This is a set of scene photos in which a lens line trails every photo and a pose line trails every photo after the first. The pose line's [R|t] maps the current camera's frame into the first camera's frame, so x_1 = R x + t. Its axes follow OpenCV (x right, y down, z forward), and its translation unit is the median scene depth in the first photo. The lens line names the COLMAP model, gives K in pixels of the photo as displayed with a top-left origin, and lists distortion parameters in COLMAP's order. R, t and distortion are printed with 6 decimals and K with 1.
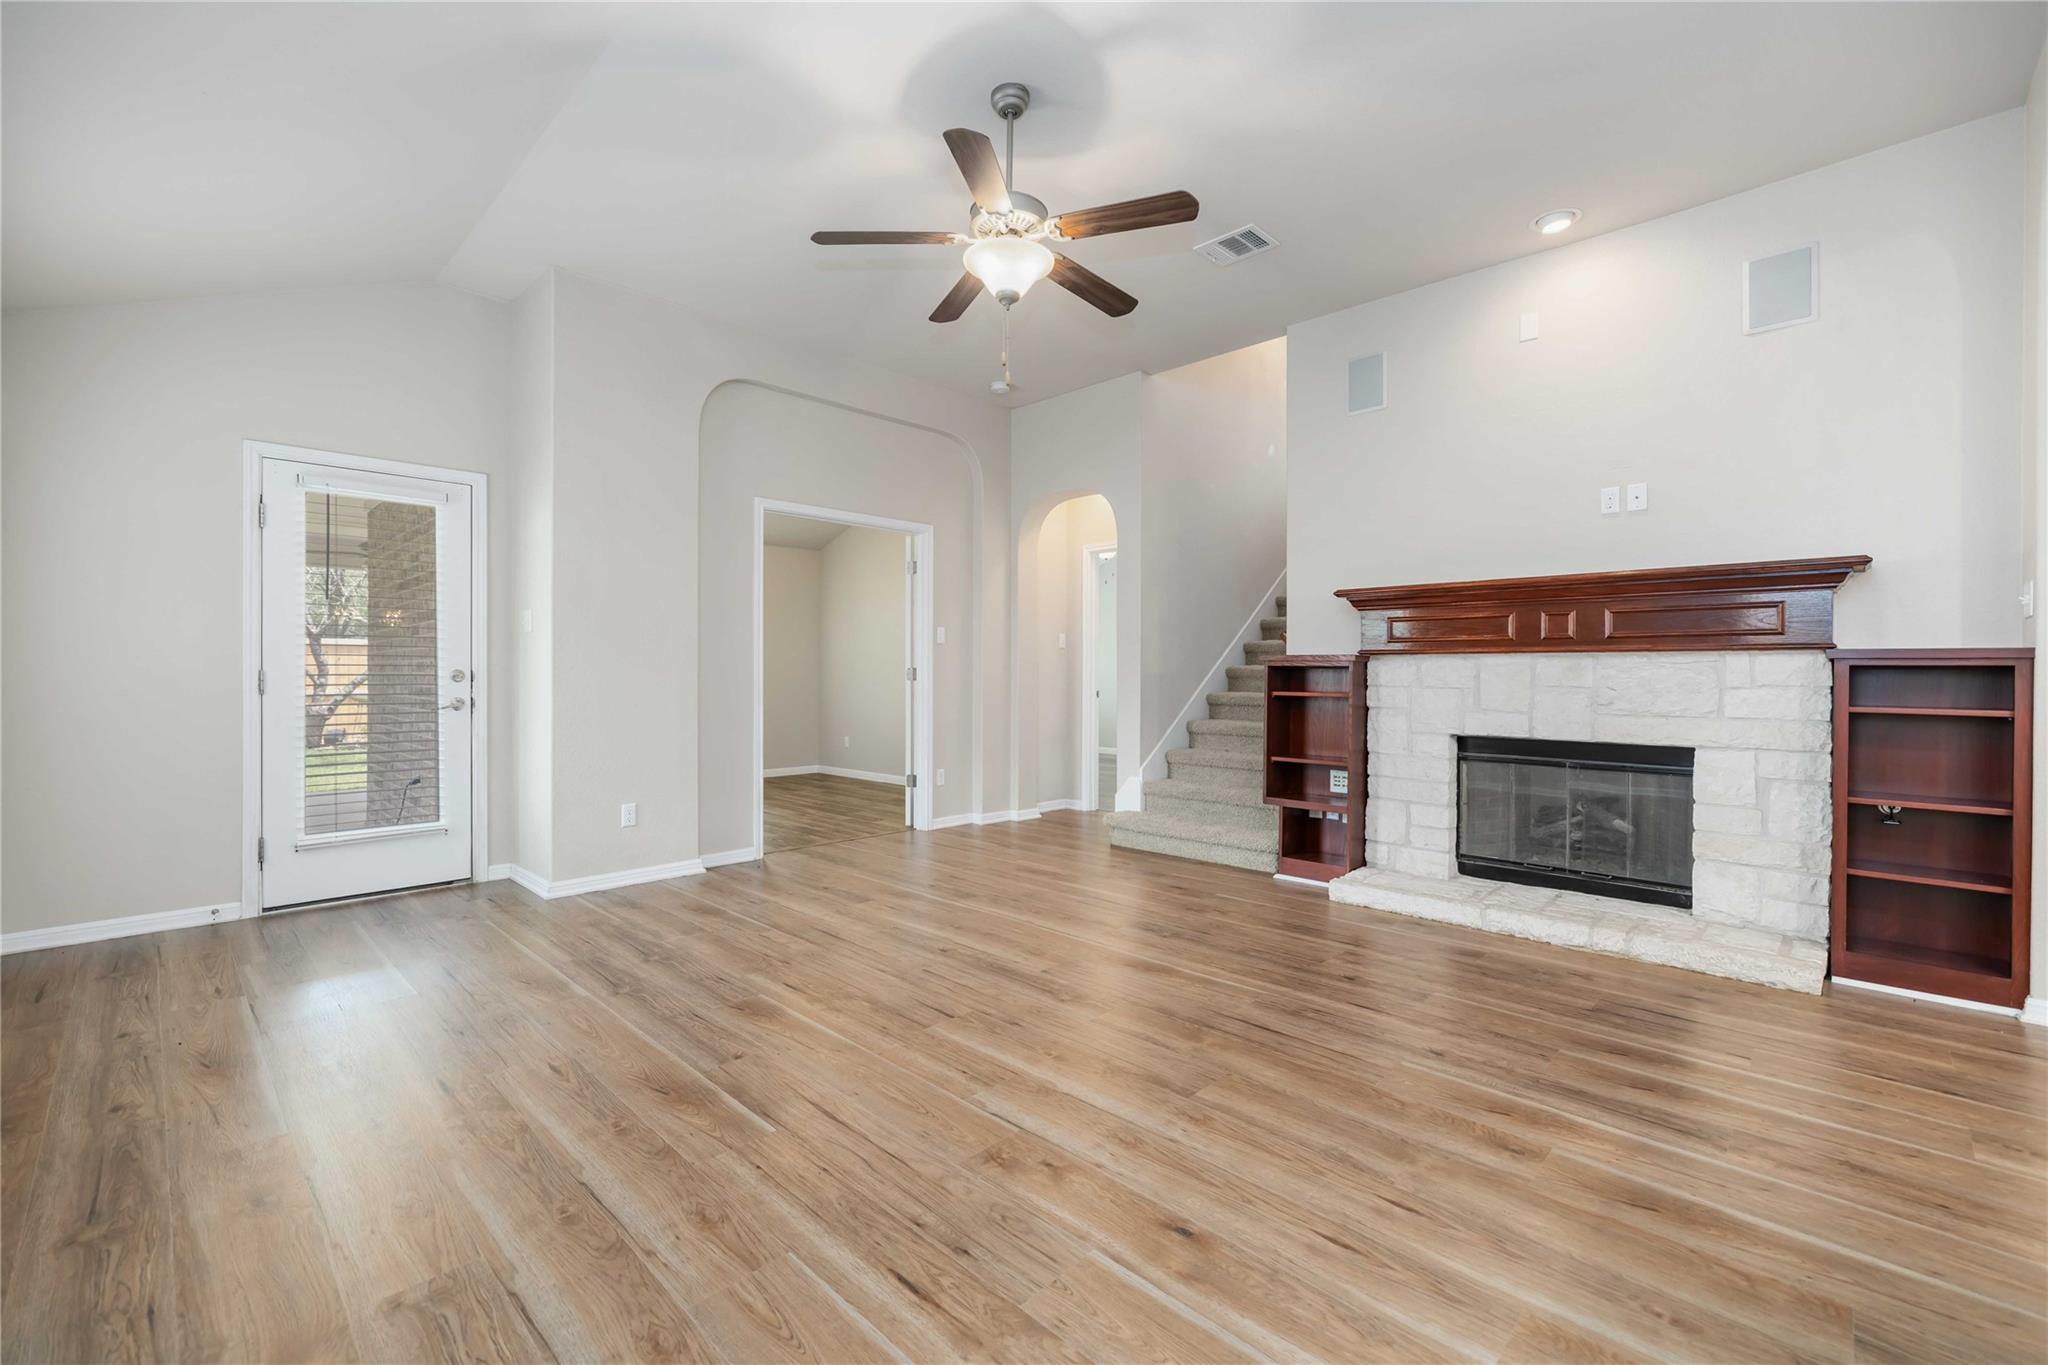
lens RADIAL K [[859.3, 0, 1008.2], [0, 859.3, 672.4], [0, 0, 1]] dist [0.001644, 0.000313]
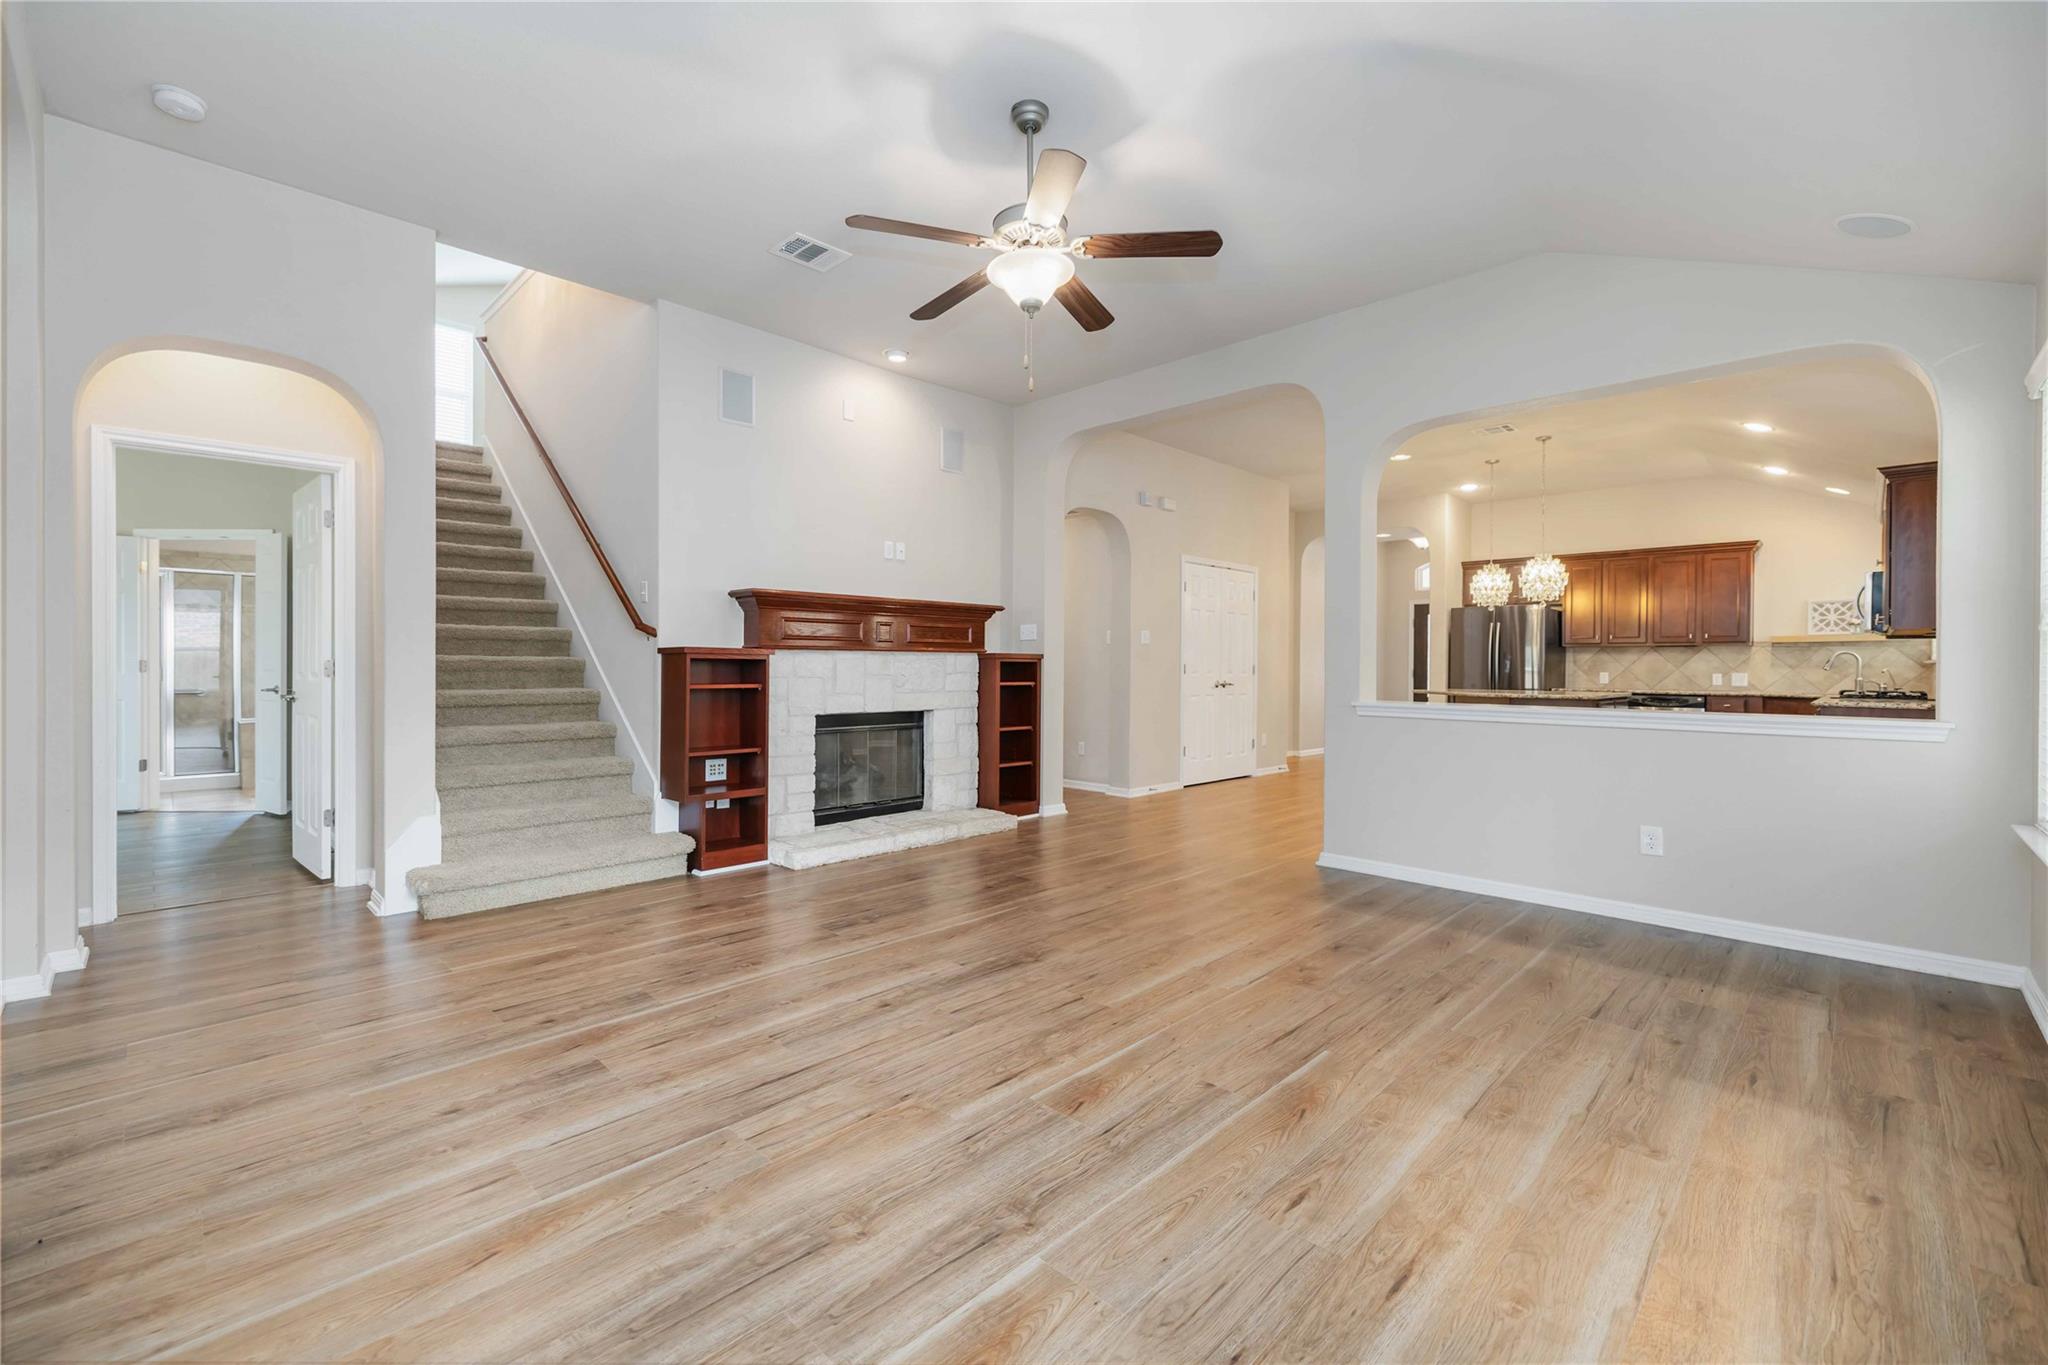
lens RADIAL K [[859.3, 0, 1008.2], [0, 859.3, 672.4], [0, 0, 1]] dist [0.001644, 0.000313]
pose [[0.002121, -0.011142, 0.999936, -0.969629], [-0.002116, 0.999936, 0.011147, -0.005447], [-0.999996, -0.002139, 0.002097, 0.953922]]
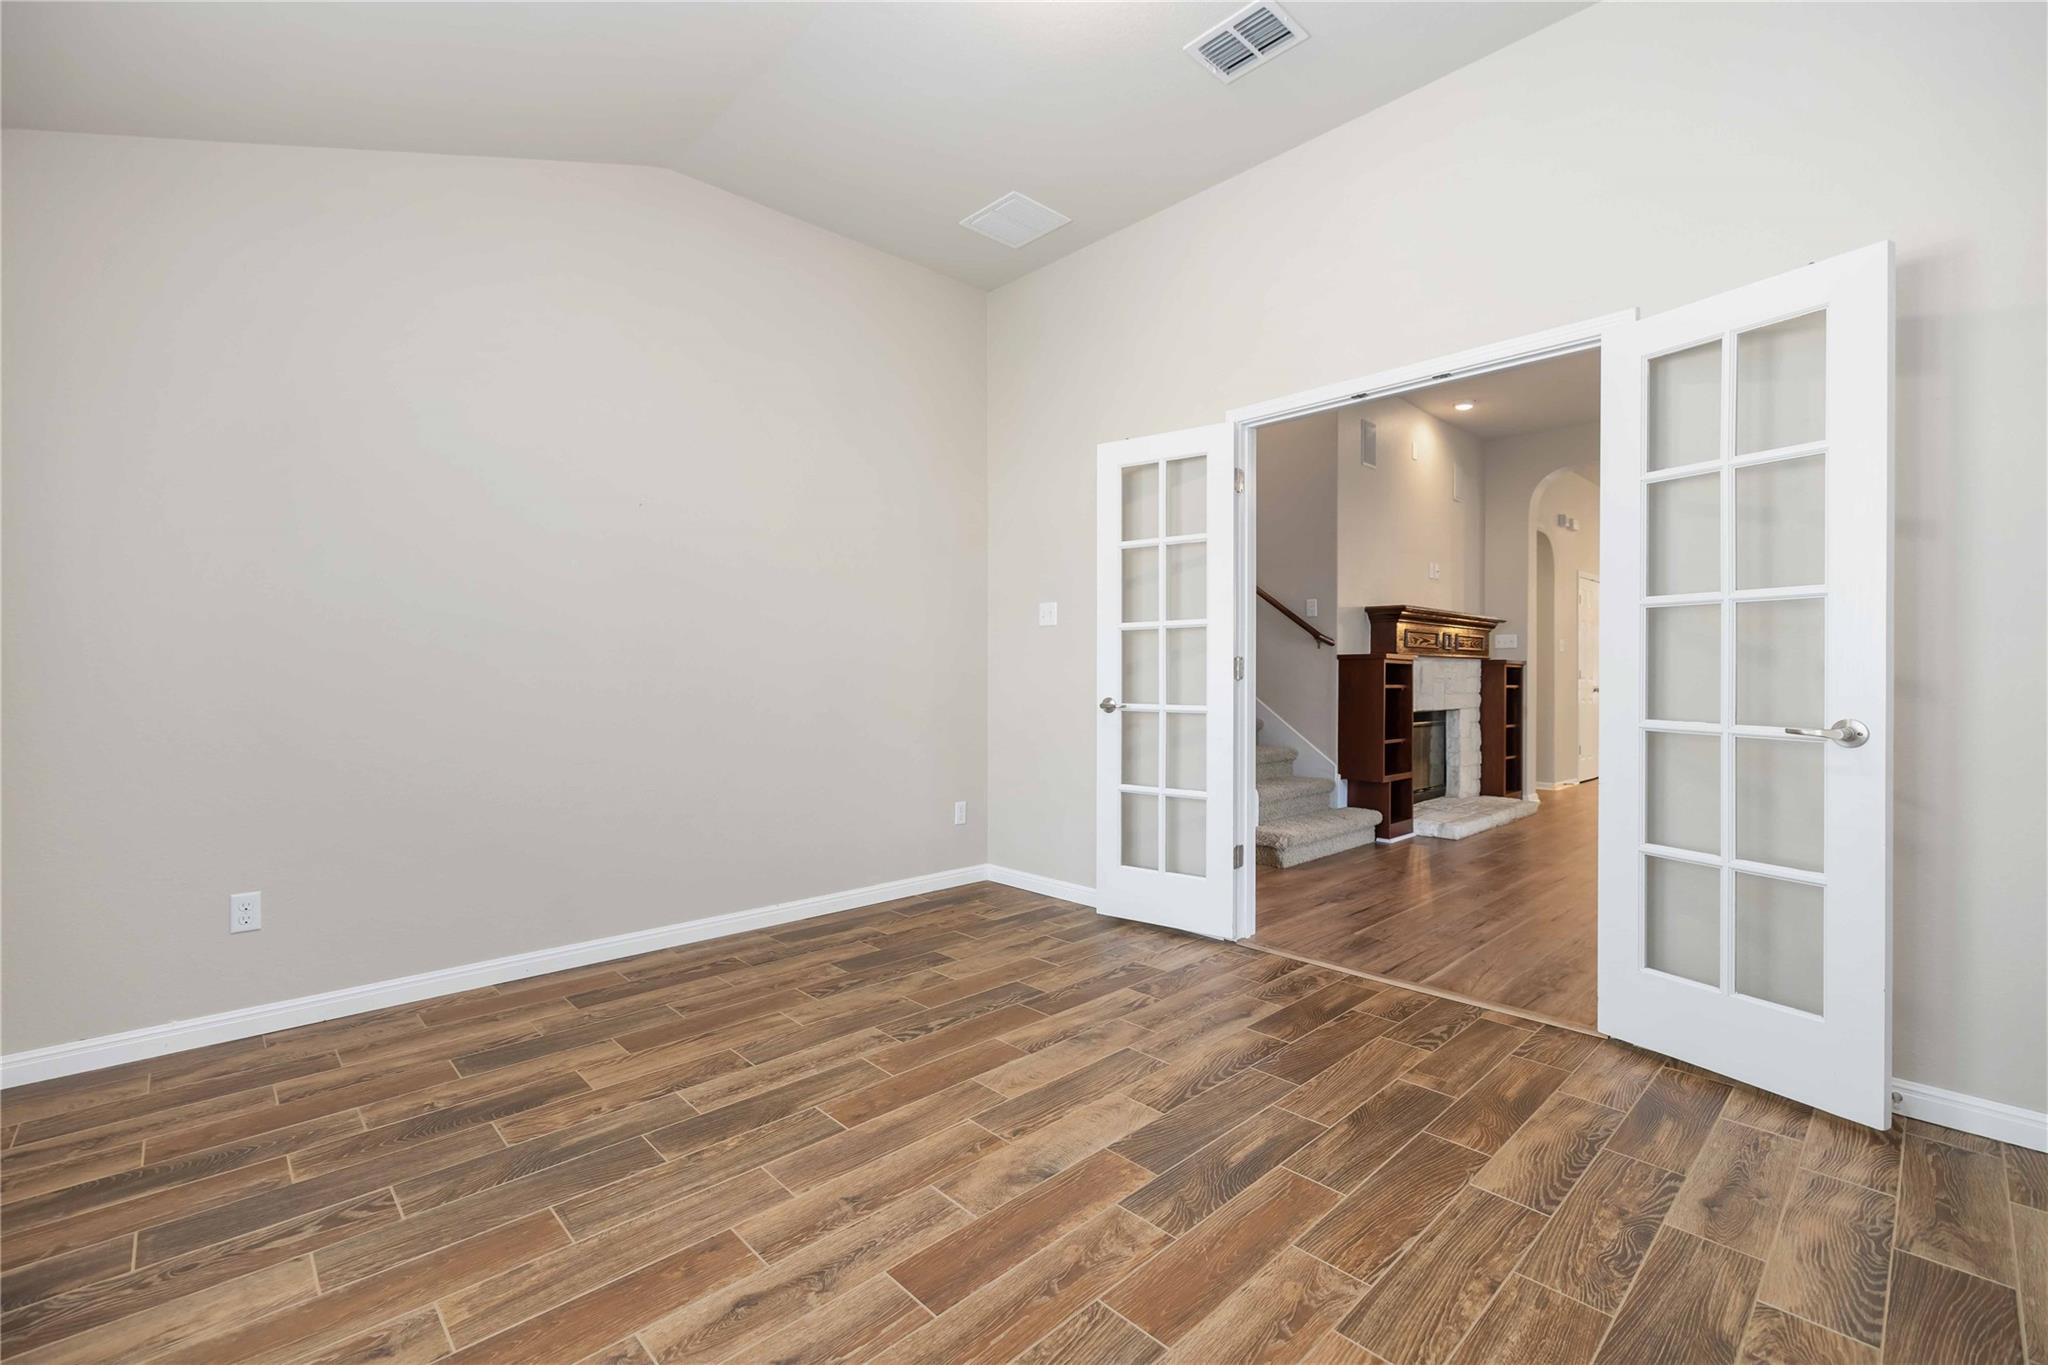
lens RADIAL K [[859.3, 0, 1008.2], [0, 859.3, 672.4], [0, 0, 1]] dist [0.001644, 0.000313]
pose [[0.051256, -0.001010, 0.998685, -1.304868], [-0.003950, 0.999991, 0.001214, 0.007352], [-0.998678, -0.004007, 0.051251, 2.136069]]
